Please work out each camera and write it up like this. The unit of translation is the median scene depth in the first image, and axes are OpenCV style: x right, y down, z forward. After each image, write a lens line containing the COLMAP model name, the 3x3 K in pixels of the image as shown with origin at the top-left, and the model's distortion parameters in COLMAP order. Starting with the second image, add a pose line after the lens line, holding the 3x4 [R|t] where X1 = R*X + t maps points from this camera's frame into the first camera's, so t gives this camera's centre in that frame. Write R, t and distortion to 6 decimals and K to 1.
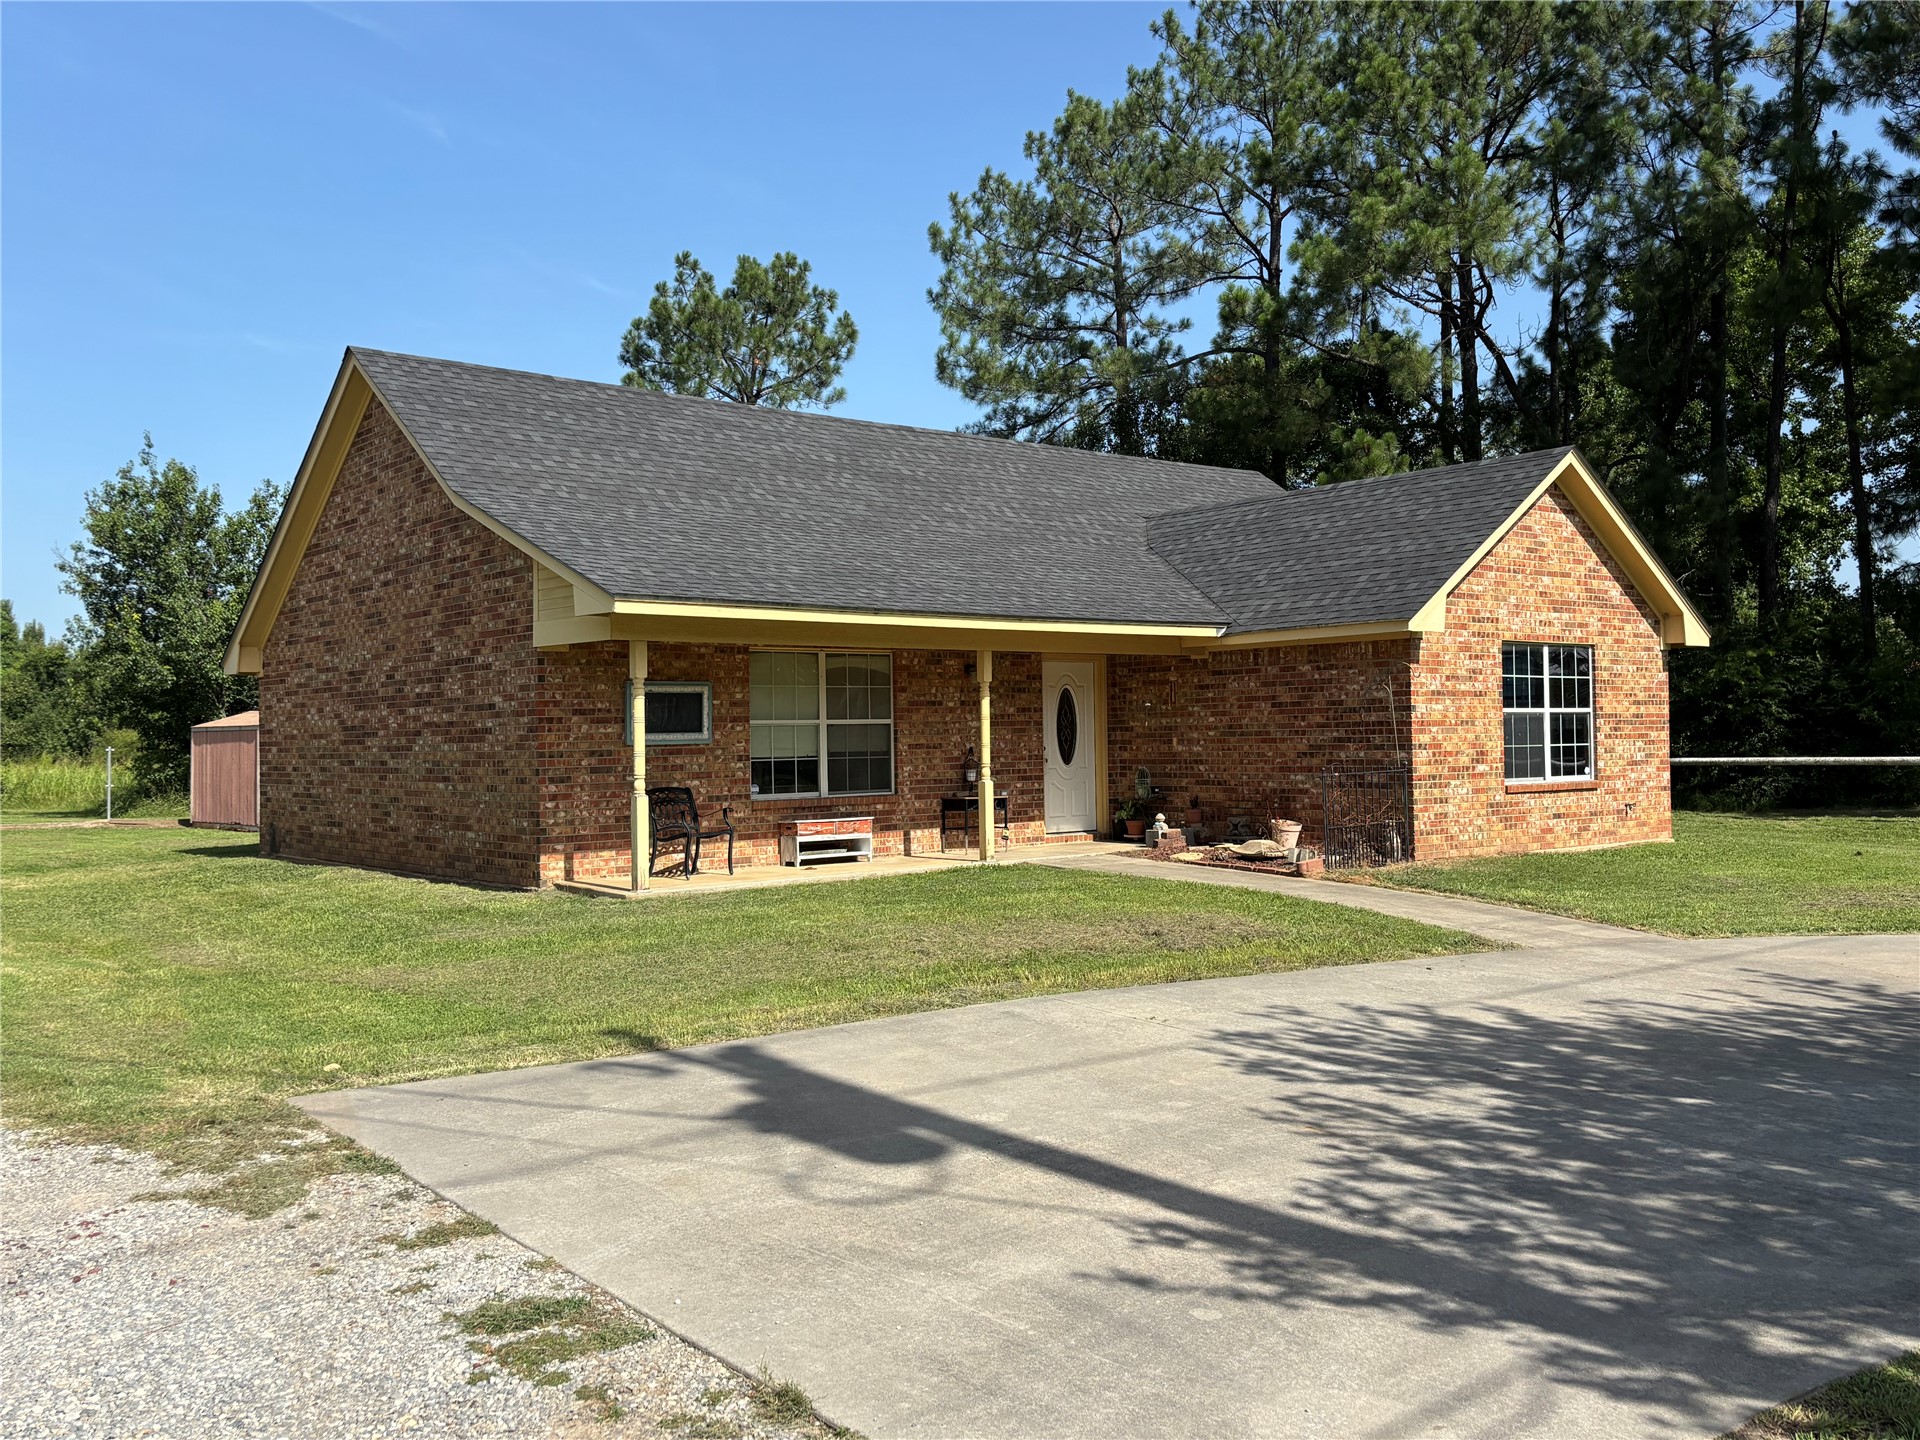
lens RADIAL K [[1675.7, 0, 971.7], [0, 1675.7, 702.3], [0, 0, 1]] dist [0.165603, -0.611424]
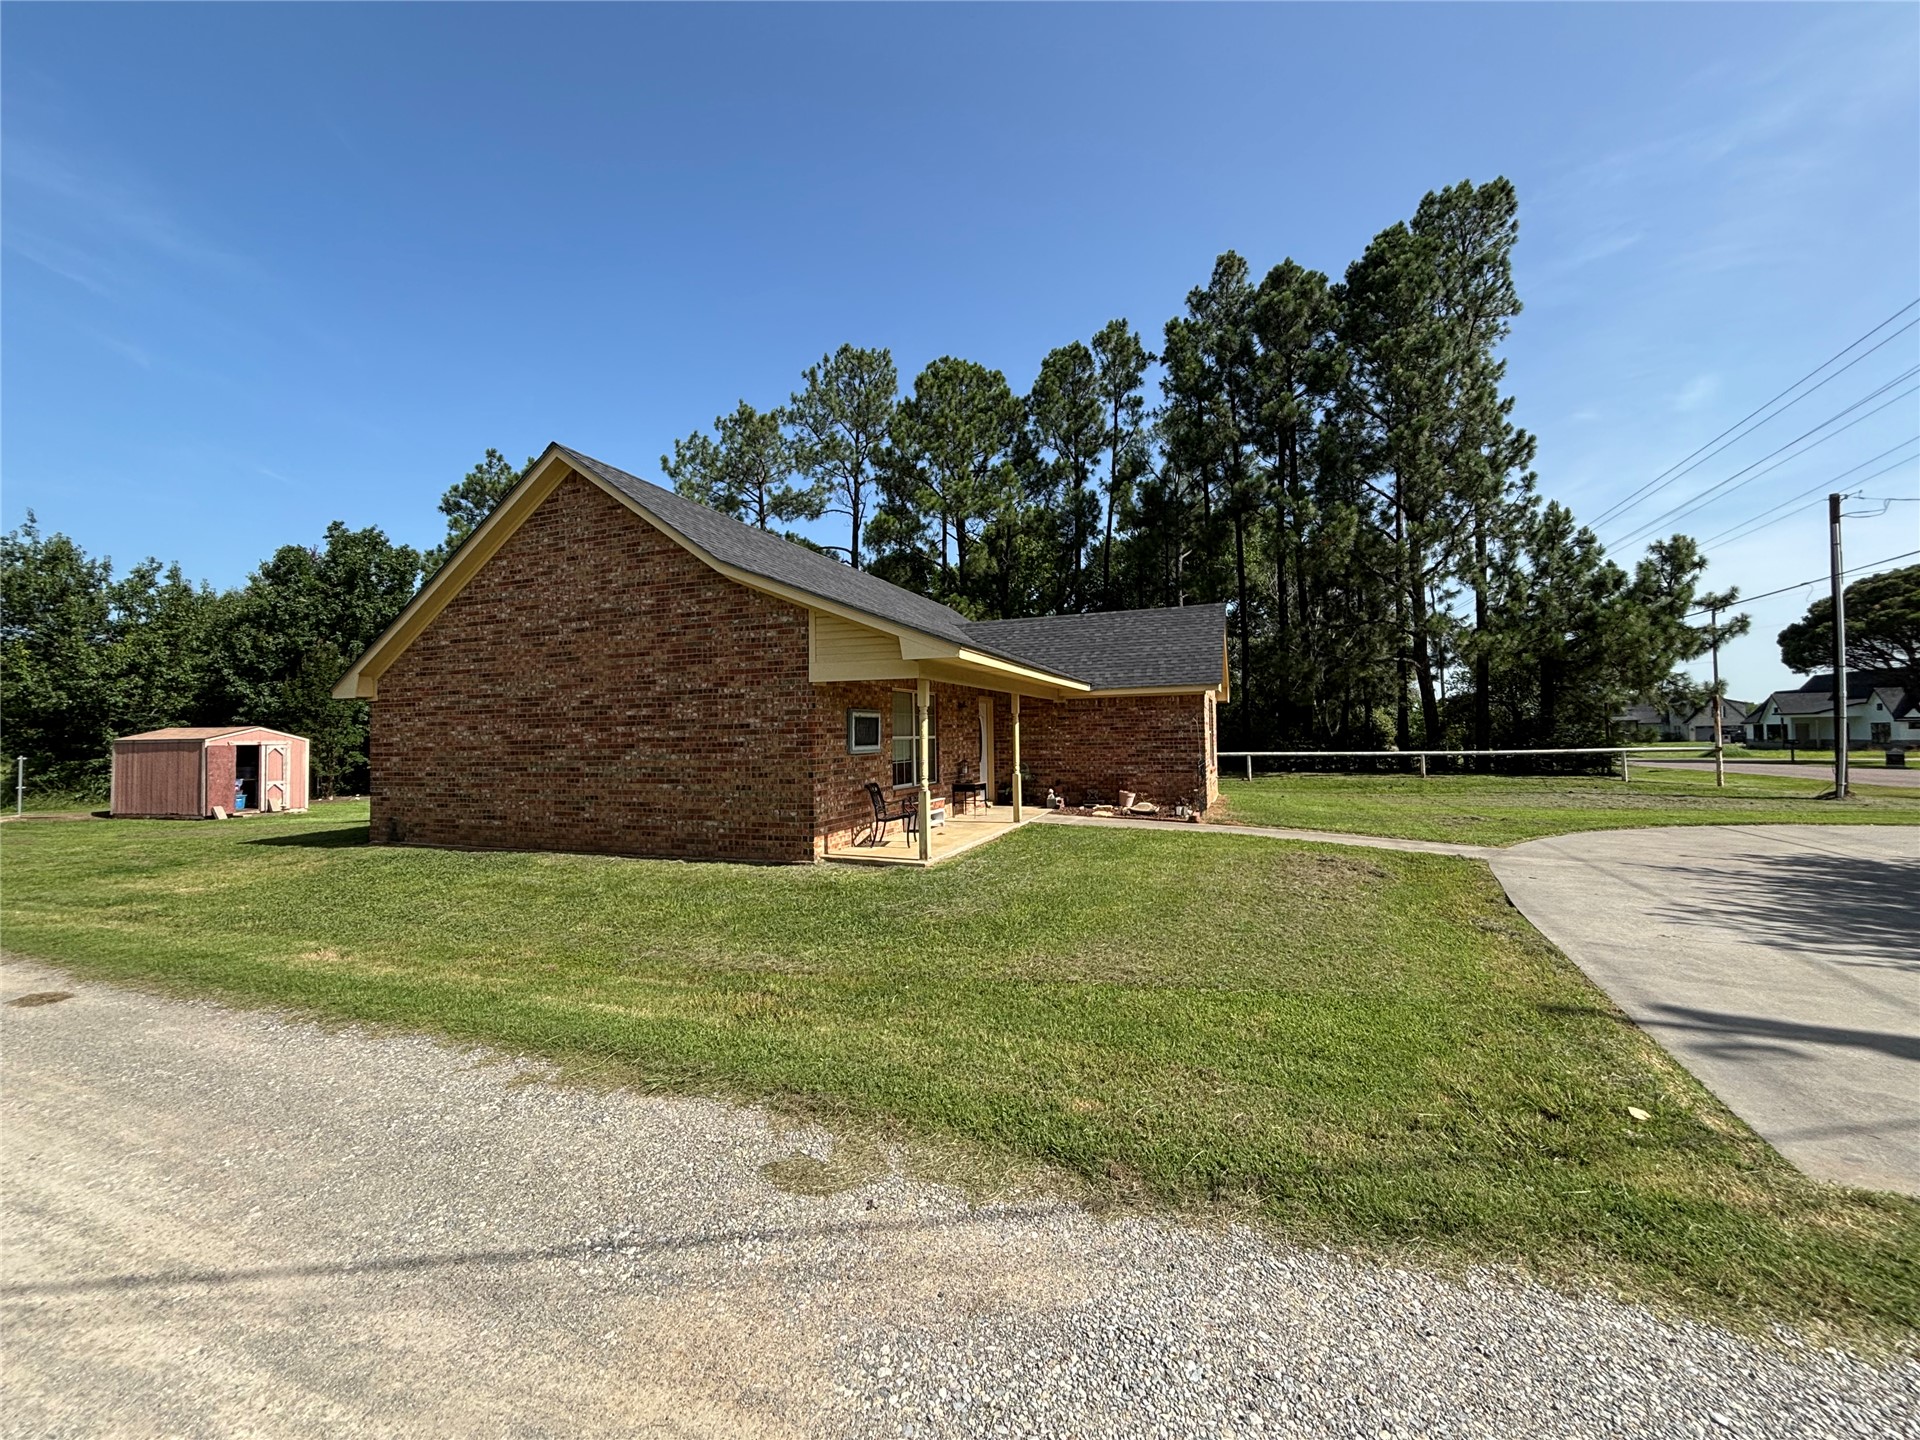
lens RADIAL K [[777.2, 0, 955.7], [0, 777.2, 720.4], [0, 0, 1]] dist [0.010318, -0.000237]
pose [[0.870175, 0.011255, 0.492614, -0.395399], [-0.006937, 0.999920, -0.010592, 0.003015], [-0.492694, 0.005800, 0.870183, 0.346975]]
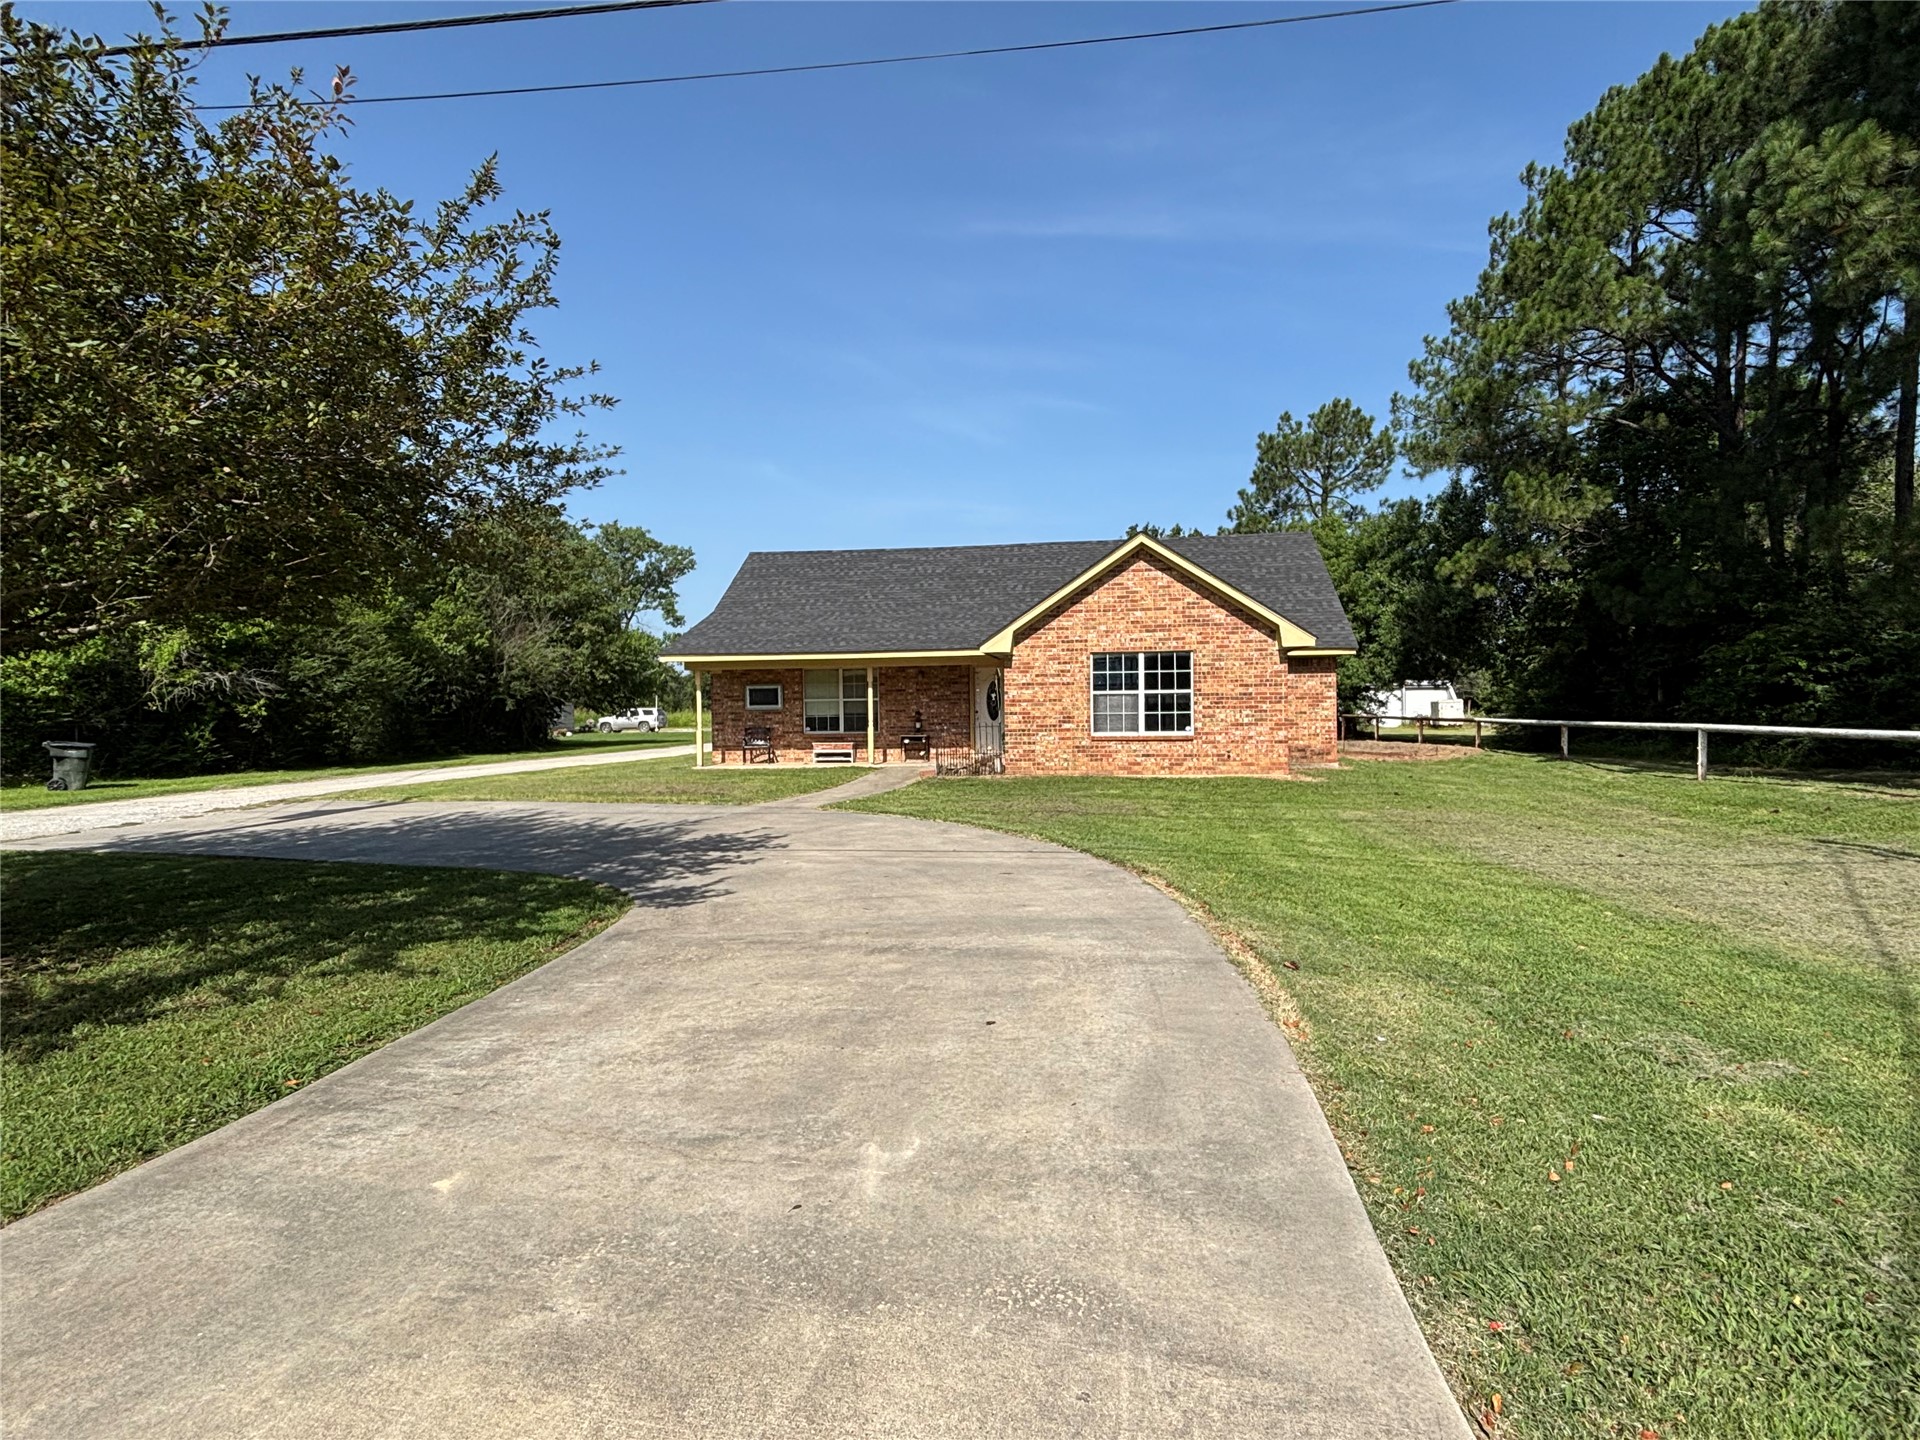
lens RADIAL K [[1008.5, 0, 947.8], [0, 1008.5, 717.2], [0, 0, 1]] dist [0.046743, -0.000668]
pose [[0.666657, 0.012949, -0.745252, 0.979718], [0.019452, 0.999206, 0.034762, -0.008957], [0.745111, -0.037671, 0.665876, 0.201222]]
